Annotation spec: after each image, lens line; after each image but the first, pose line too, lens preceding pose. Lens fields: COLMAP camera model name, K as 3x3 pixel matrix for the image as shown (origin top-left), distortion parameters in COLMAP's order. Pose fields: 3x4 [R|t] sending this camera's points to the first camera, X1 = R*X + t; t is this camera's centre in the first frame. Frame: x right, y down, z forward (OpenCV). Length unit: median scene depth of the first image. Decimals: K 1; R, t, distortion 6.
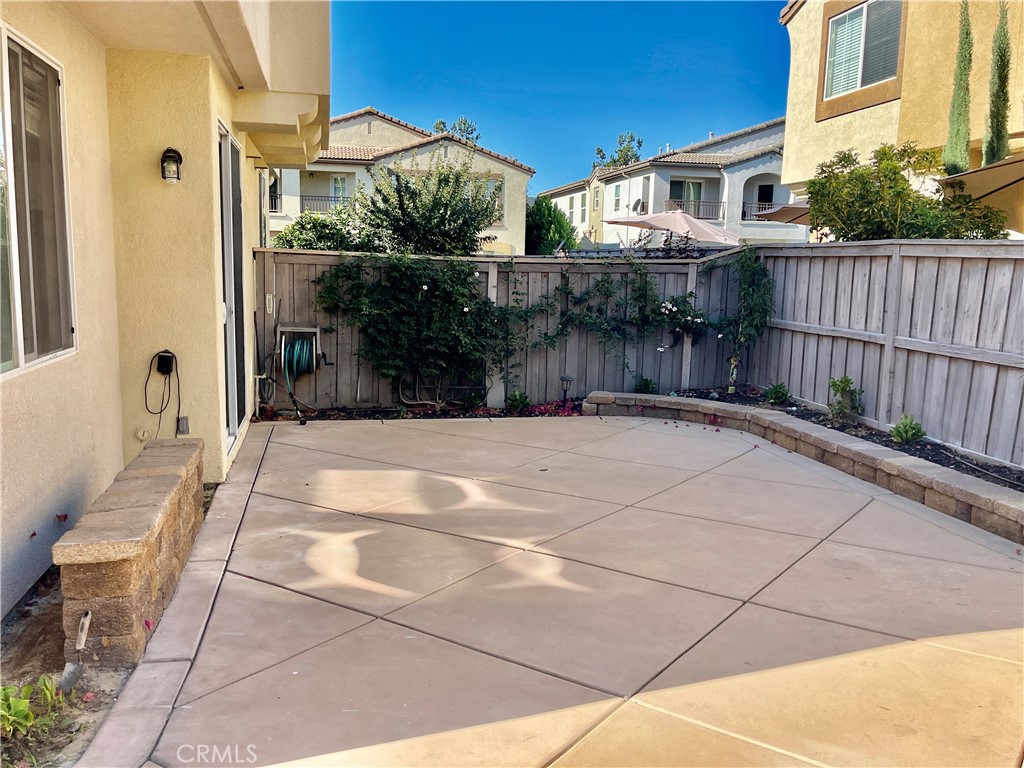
lens RADIAL K [[891.9, 0, 512.0], [0, 891.9, 384.0], [0, 0, 1]] dist [0.085545, -0.006070]
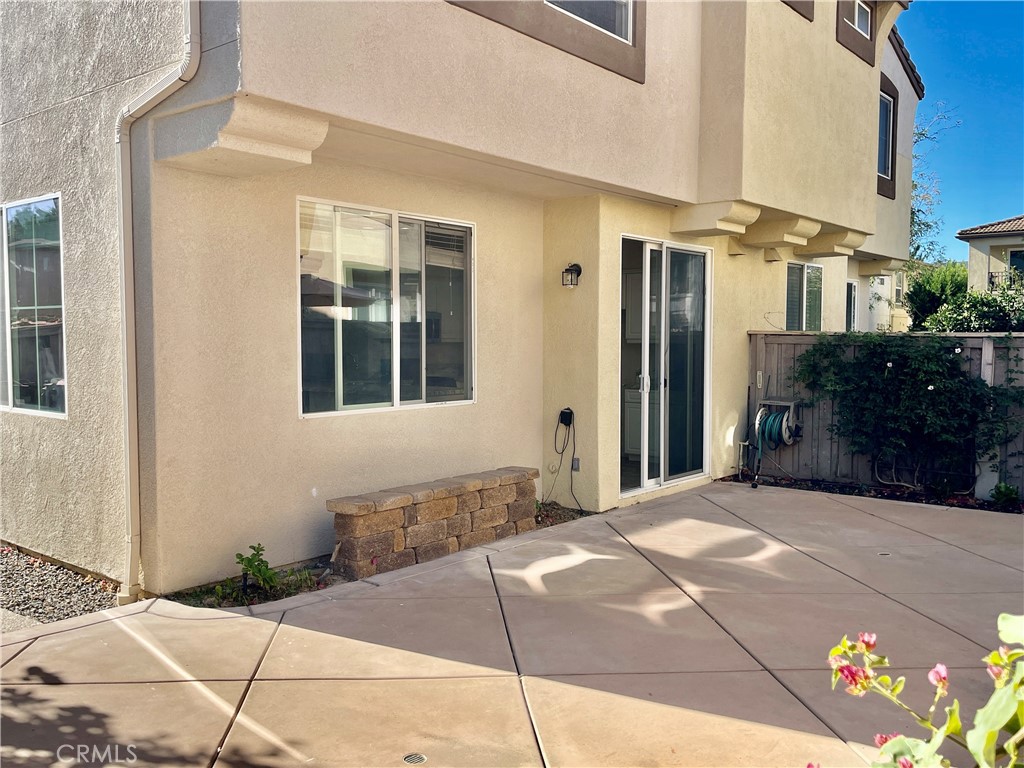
lens RADIAL K [[891.9, 0, 512.0], [0, 891.9, 384.0], [0, 0, 1]] dist [0.085545, -0.006070]
pose [[0.619857, 0.017919, -0.784510, 0.623099], [-0.092473, 0.994441, -0.050351, 0.002307], [0.779247, 0.103757, 0.618068, 0.092357]]
